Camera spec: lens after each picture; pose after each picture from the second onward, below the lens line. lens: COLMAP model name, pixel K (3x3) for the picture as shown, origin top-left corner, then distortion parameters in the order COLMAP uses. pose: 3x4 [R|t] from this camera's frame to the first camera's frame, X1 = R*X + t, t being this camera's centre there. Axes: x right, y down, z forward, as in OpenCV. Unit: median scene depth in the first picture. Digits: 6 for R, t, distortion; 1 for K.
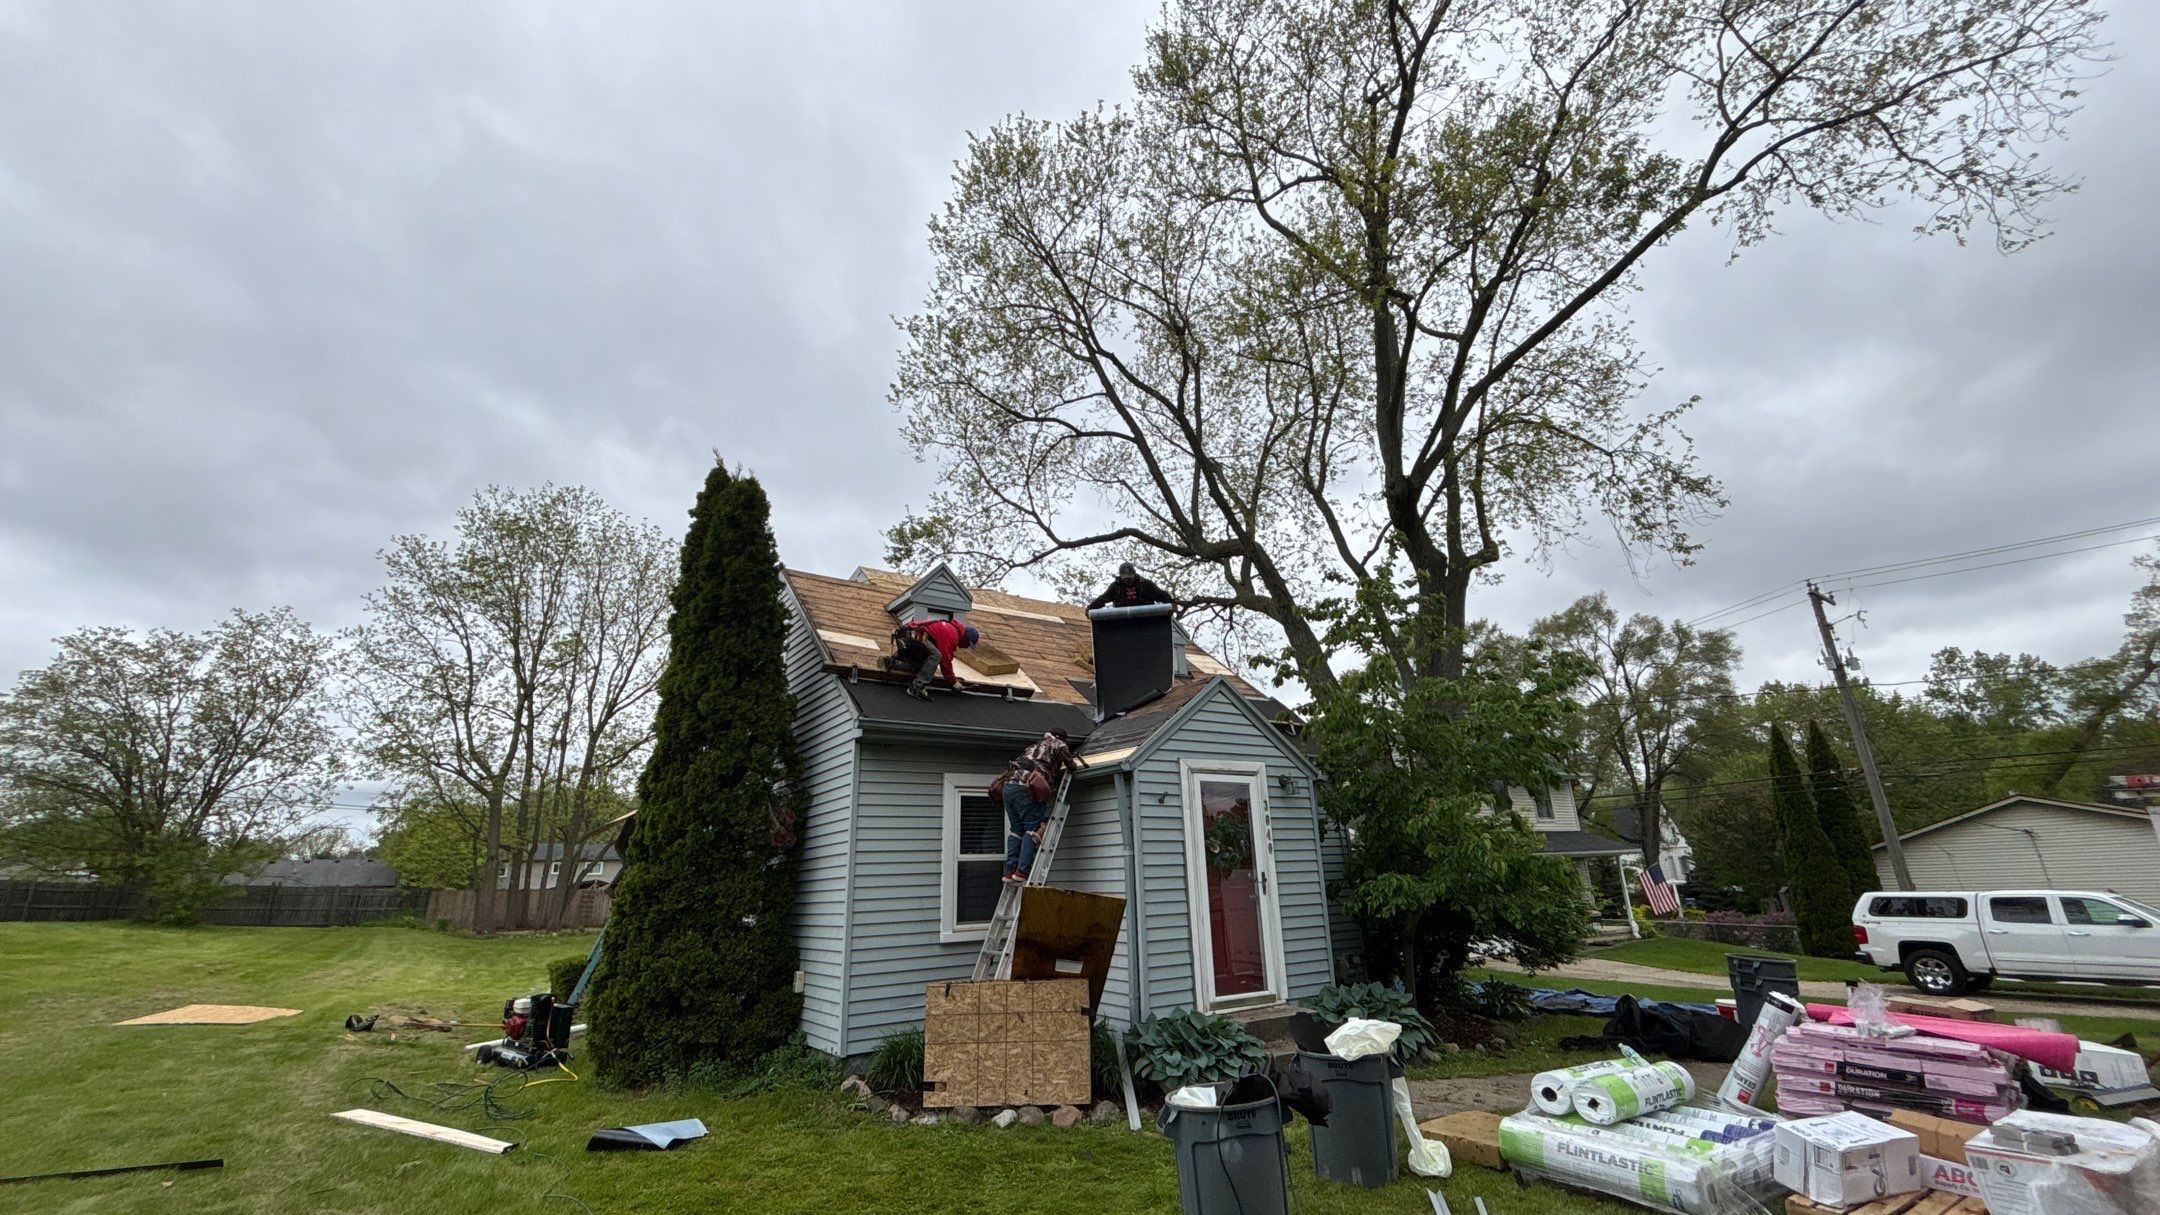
lens RADIAL K [[881.9, 0, 1084.7], [0, 881.9, 618.1], [0, 0, 1]] dist [-0.004769, 0.002656]
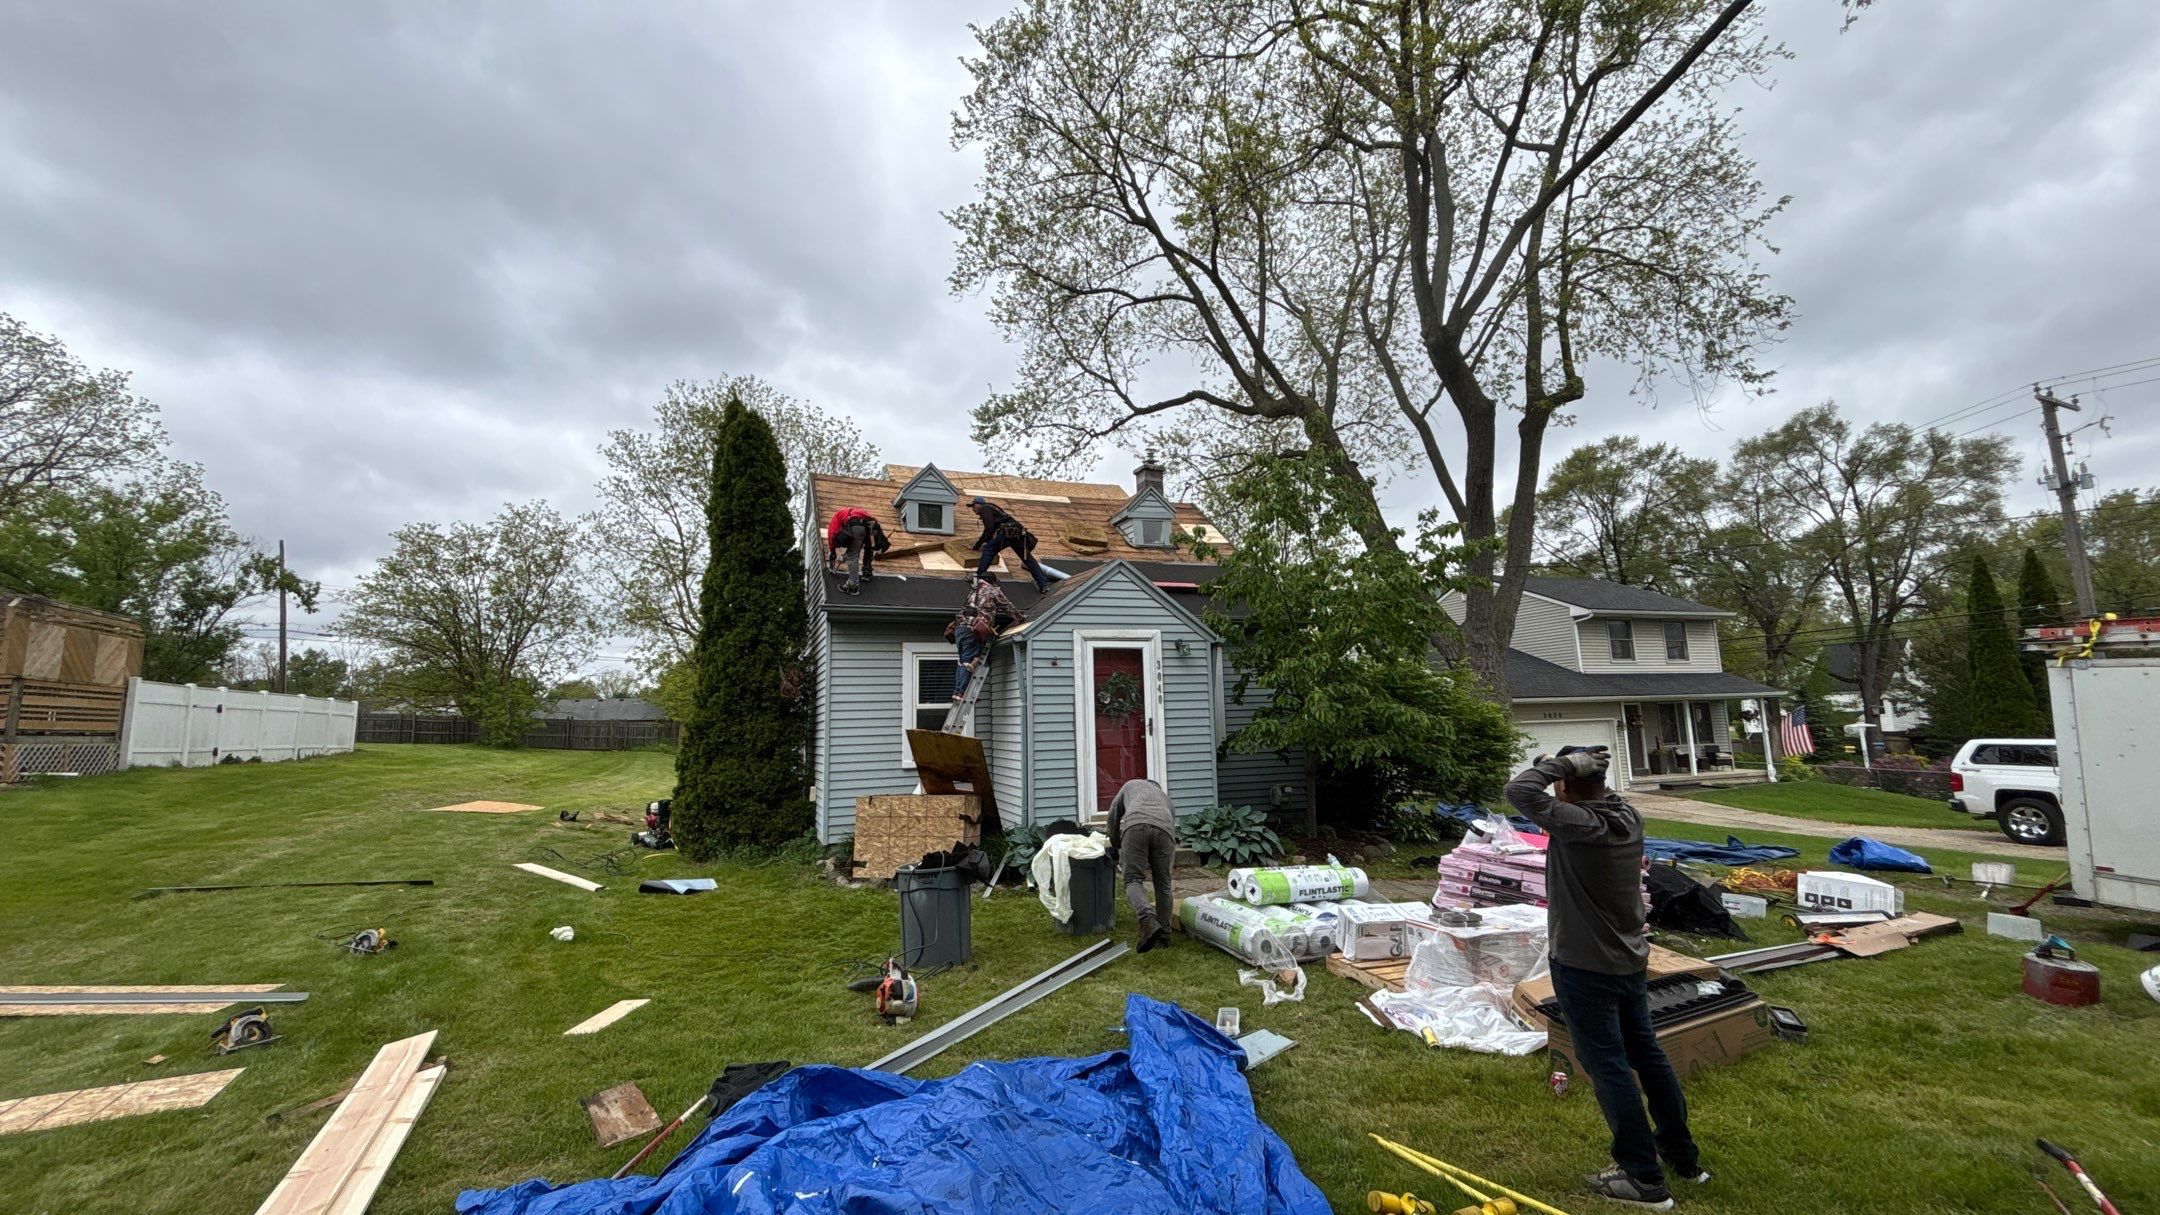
lens RADIAL K [[881.9, 0, 1087.0], [0, 881.9, 617.7], [0, 0, 1]] dist [-0.004769, 0.002656]
pose [[0.975467, -0.018833, -0.219337, 0.180134], [0.057277, 0.983732, 0.170264, -0.028922], [0.212562, -0.178650, 0.960678, -0.077284]]
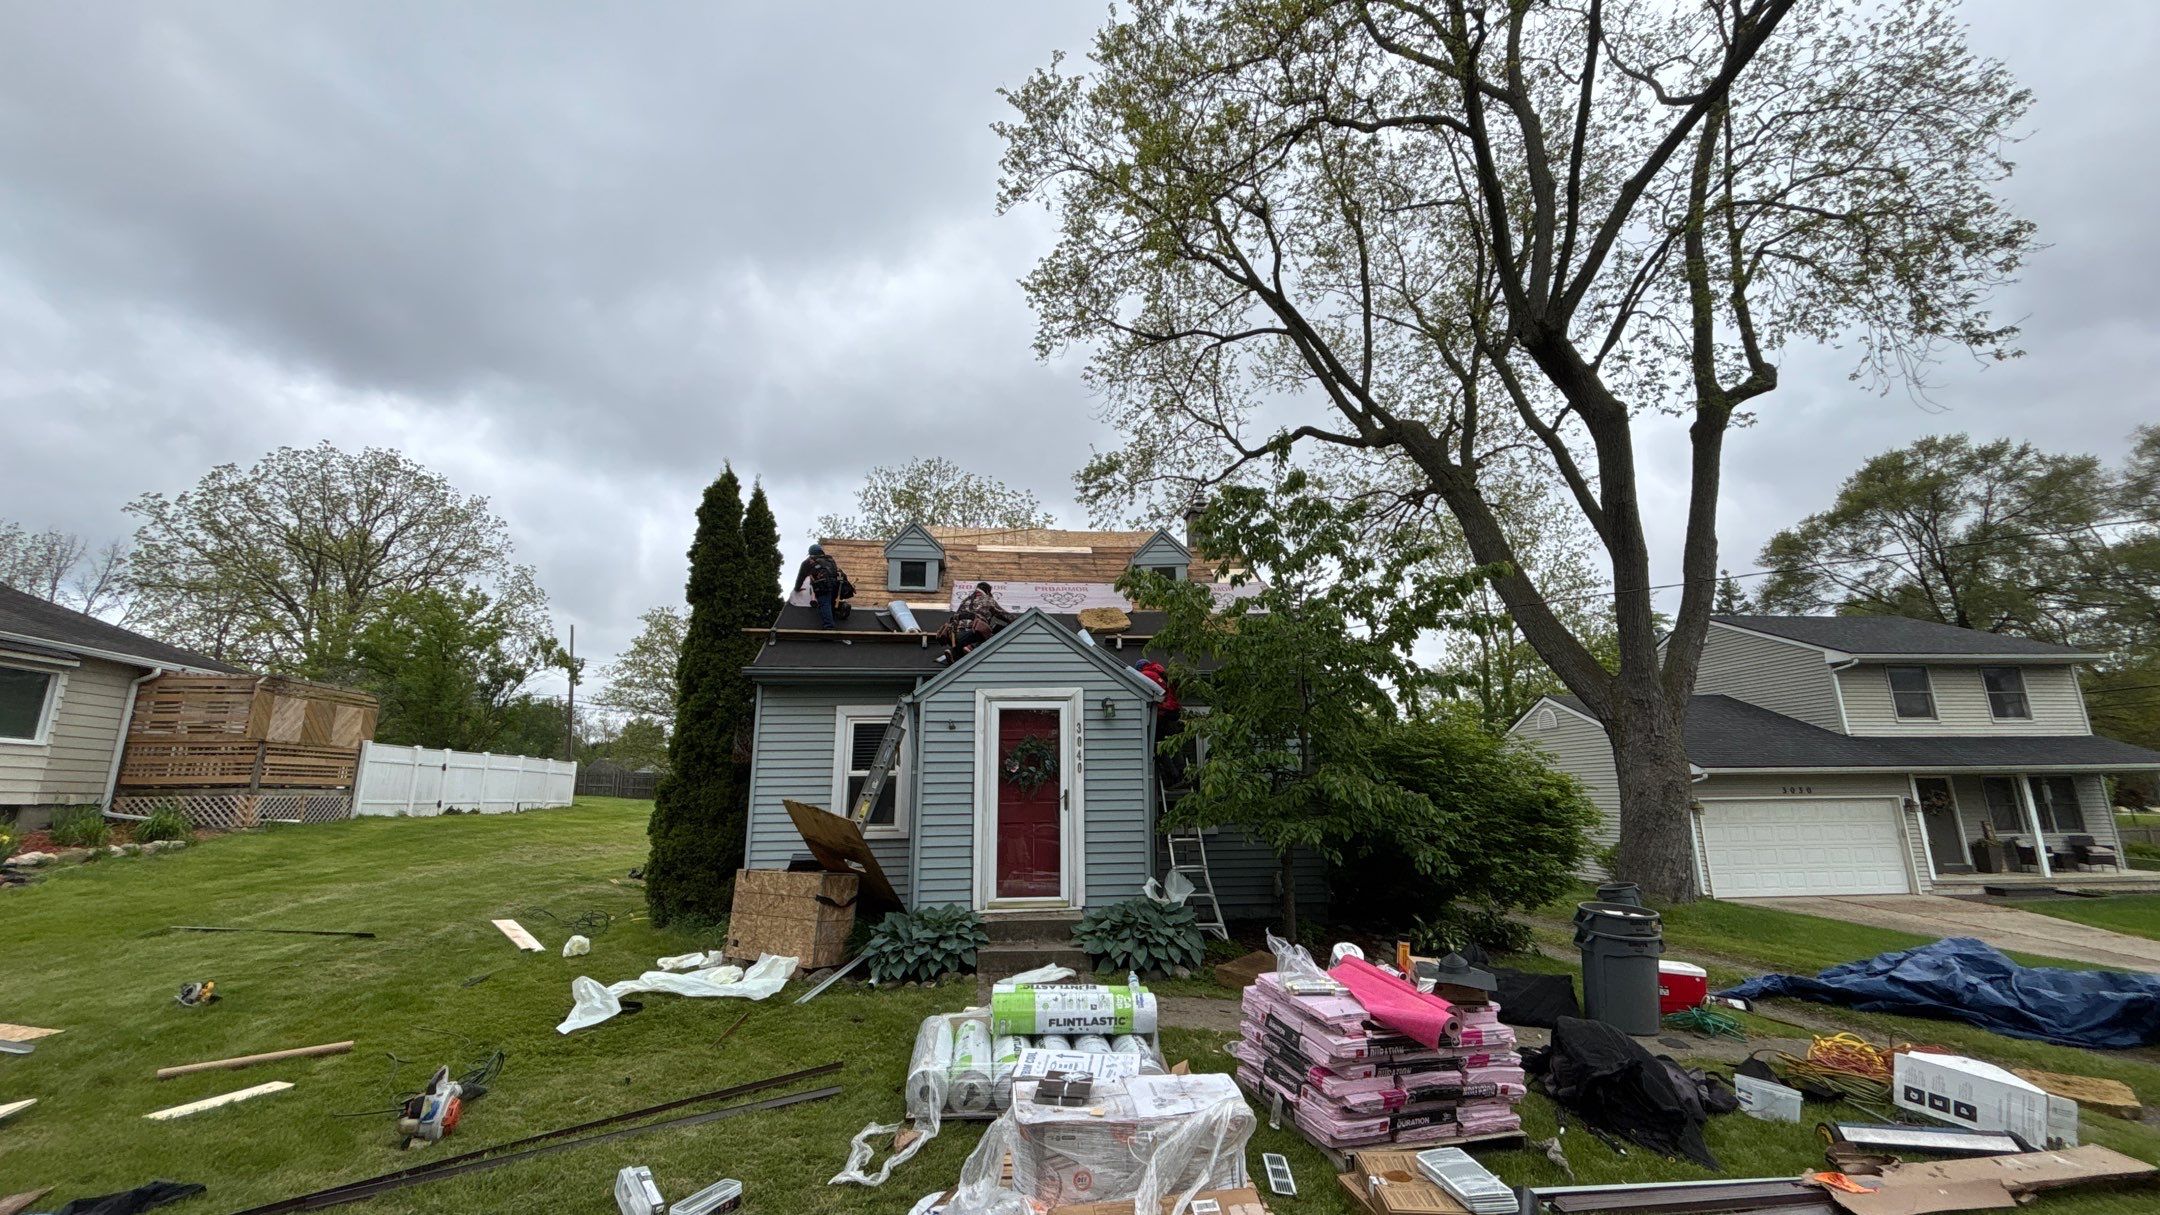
lens RADIAL K [[881.9, 0, 1088.3], [0, 881.9, 606.6], [0, 0, 1]] dist [-0.004769, 0.002656]
pose [[0.877244, -0.075507, -0.474070, 0.348333], [0.119538, 0.990804, 0.063390, 0.001794], [0.464924, -0.112278, 0.878202, 0.047557]]
